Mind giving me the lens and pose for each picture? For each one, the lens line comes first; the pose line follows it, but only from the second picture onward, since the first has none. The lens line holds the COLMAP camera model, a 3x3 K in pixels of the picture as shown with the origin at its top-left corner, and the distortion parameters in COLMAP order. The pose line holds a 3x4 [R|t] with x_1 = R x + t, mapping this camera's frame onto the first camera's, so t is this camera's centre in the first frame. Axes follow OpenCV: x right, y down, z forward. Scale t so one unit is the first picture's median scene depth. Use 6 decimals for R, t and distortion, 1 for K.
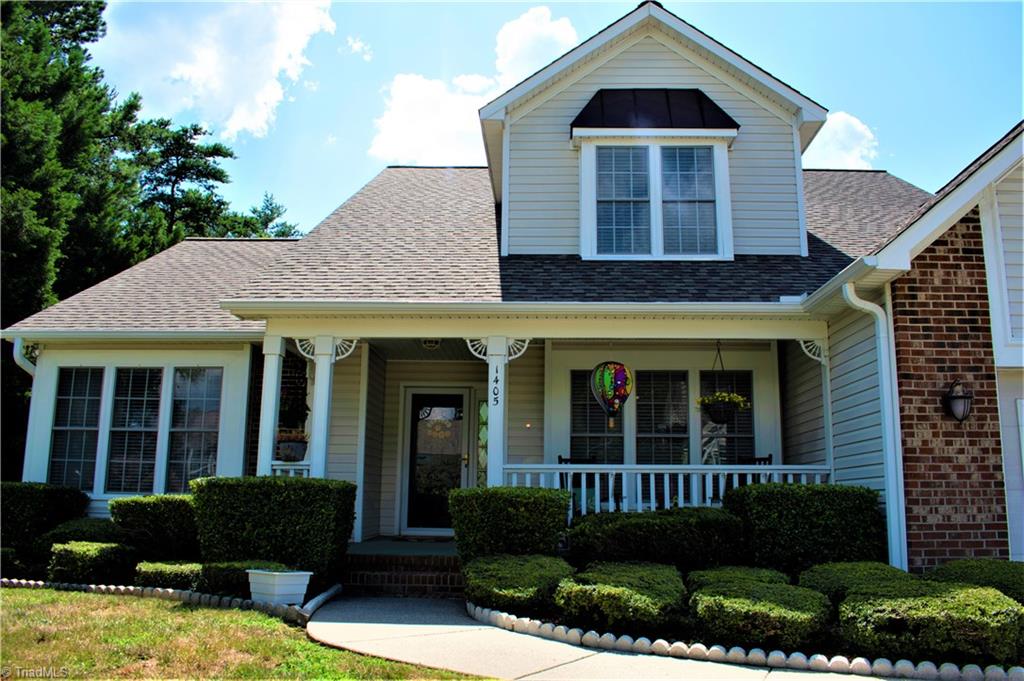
lens RADIAL K [[845.2, 0, 512.0], [0, 845.2, 340.5], [0, 0, 1]] dist [-0.088463, 0.009174]
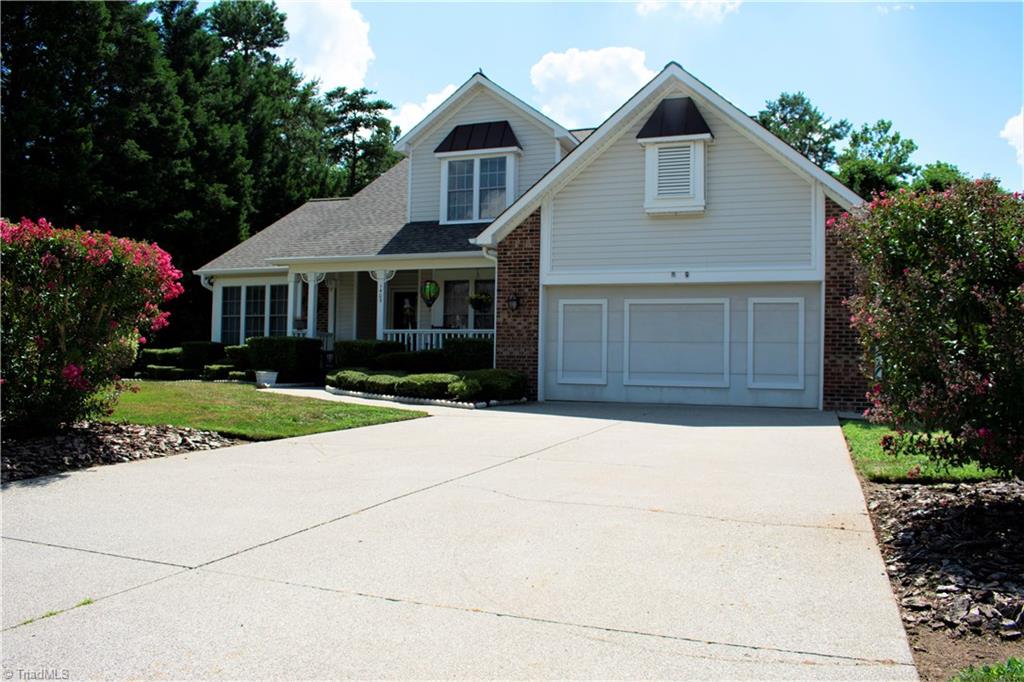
lens RADIAL K [[845.2, 0, 512.0], [0, 845.2, 341.0], [0, 0, 1]] dist [-0.088463, 0.009174]
pose [[0.943889, -0.003930, -0.330238, 0.857434], [0.055821, 0.987441, 0.147798, -0.106236], [0.325510, -0.157940, 0.932254, -0.769344]]
